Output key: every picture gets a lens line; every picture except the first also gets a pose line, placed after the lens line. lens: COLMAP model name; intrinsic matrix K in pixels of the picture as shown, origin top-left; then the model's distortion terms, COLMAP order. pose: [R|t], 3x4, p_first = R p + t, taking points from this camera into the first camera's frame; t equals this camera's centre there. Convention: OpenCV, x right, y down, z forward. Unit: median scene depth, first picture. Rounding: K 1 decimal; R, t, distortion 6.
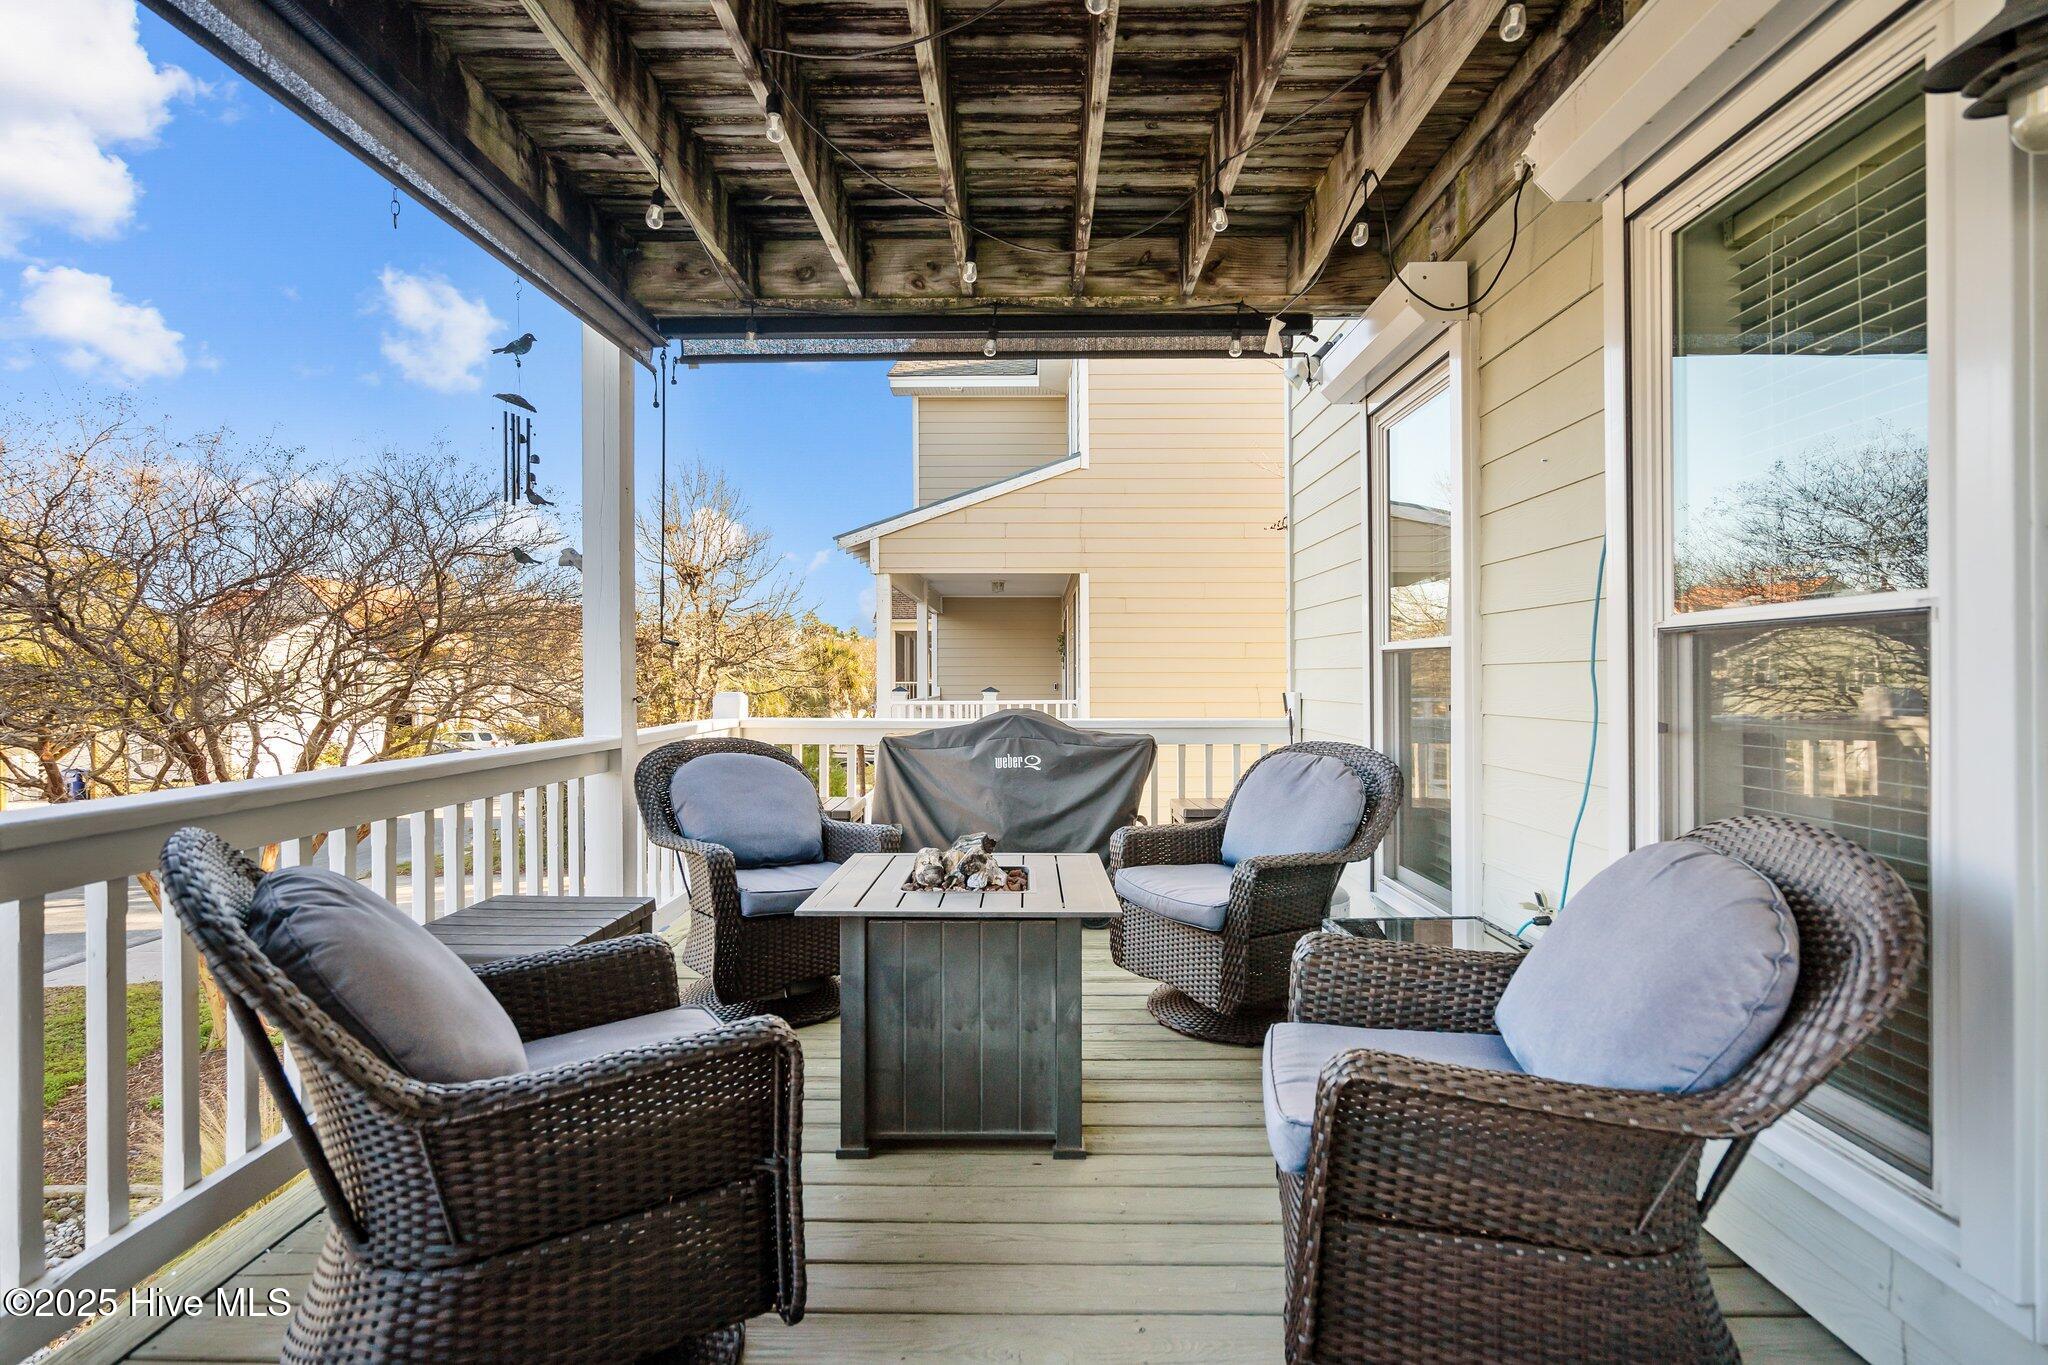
lens RADIAL K [[935.0, 0, 1024.0], [0, 935.0, 682.5], [0, 0, 1]] dist [-0.003357, 0.000235]
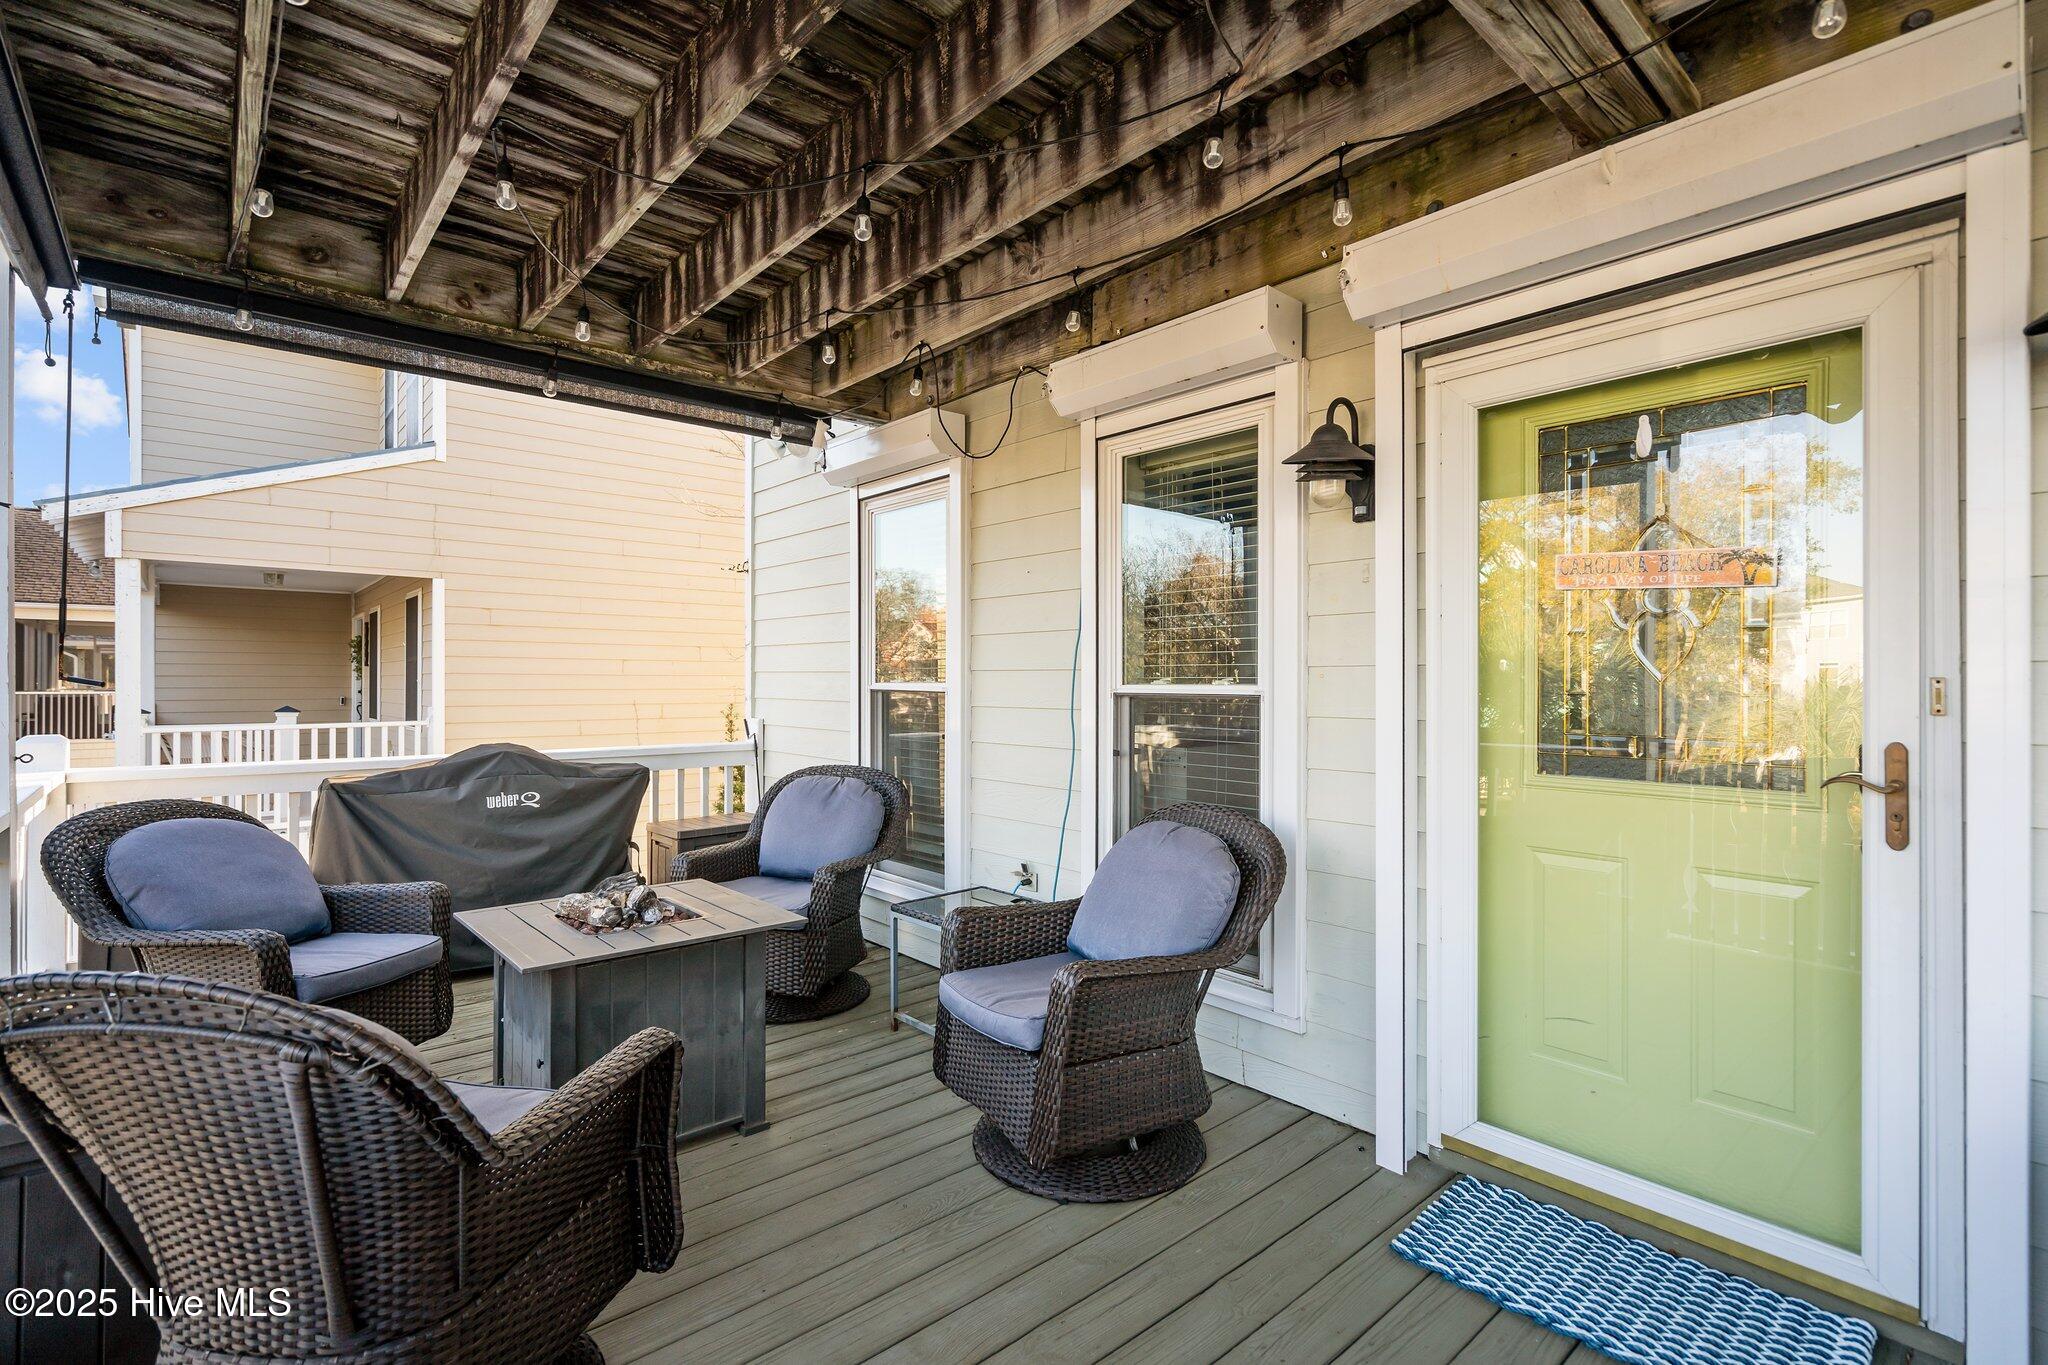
lens RADIAL K [[932.4, 0, 1010.2], [0, 932.4, 694.5], [0, 0, 1]] dist [-0.002644, -0.000195]
pose [[0.751290, -0.004288, 0.659958, -0.322181], [-0.001172, 0.999969, 0.007832, -0.039977], [-0.659971, -0.006657, 0.751262, -0.070147]]
